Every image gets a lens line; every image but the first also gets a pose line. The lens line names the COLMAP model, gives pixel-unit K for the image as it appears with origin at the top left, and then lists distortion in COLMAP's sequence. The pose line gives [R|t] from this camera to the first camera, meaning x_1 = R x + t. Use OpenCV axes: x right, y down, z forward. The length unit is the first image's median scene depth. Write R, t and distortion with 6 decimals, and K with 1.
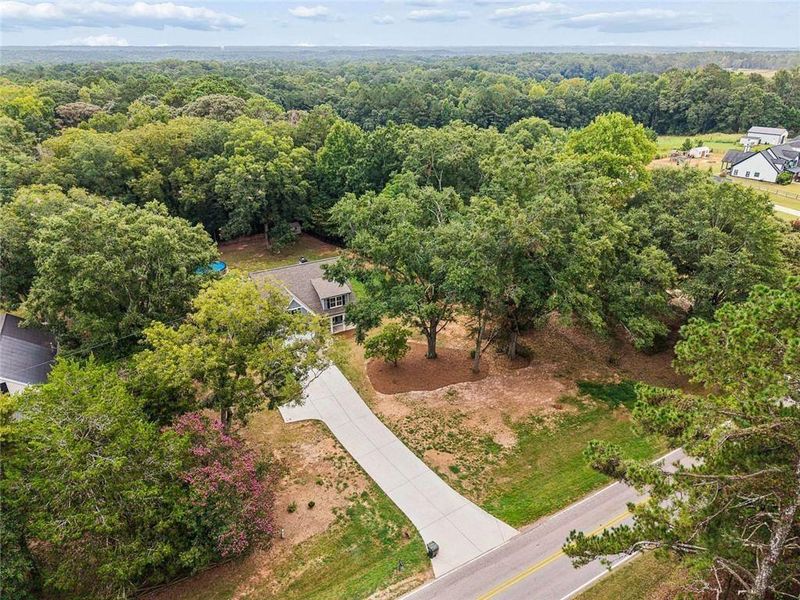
lens RADIAL K [[534.6, 0, 400.0], [0, 534.6, 300.0], [0, 0, 1]] dist [0.057448, -0.069544]
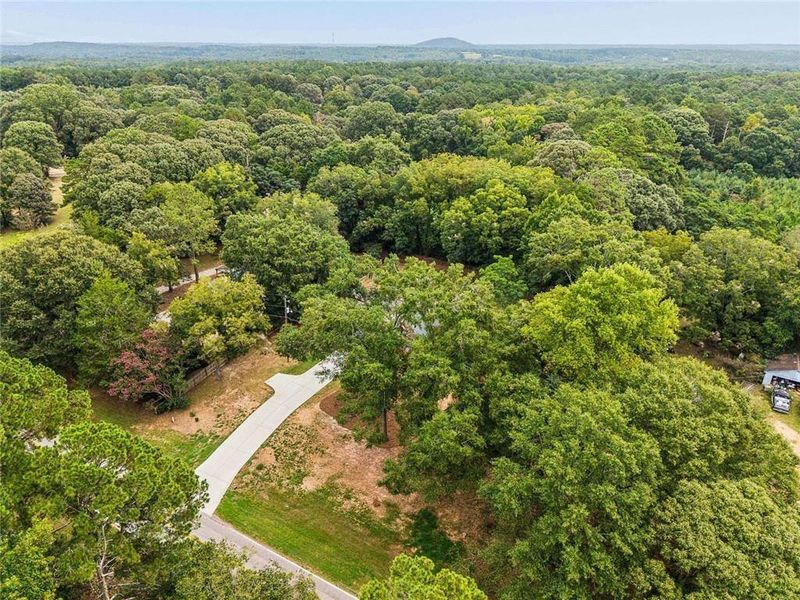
lens RADIAL K [[534.6, 0, 400.0], [0, 534.6, 300.0], [0, 0, 1]] dist [0.057448, -0.069544]
pose [[0.507285, 0.379255, -0.773839, 1.020689], [-0.379793, 0.904438, 0.194290, -0.401352], [0.773575, 0.195339, 0.602847, 0.330556]]
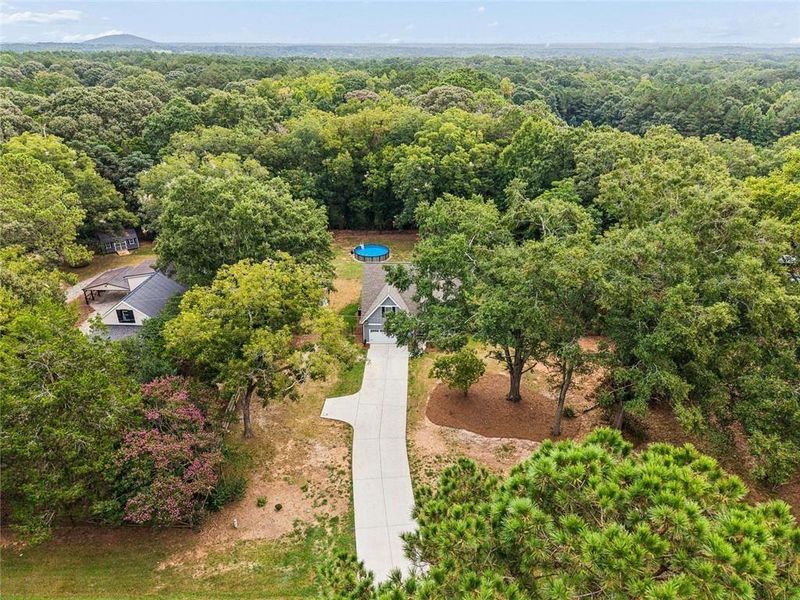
lens RADIAL K [[535.3, 0, 397.1], [0, 535.3, 304.5], [0, 0, 1]] dist [0.060601, -0.057687]
pose [[0.860546, 0.225412, -0.456782, 0.295727], [-0.220930, 0.973186, 0.064028, -0.061199], [0.458966, 0.045818, 0.887271, 0.182976]]
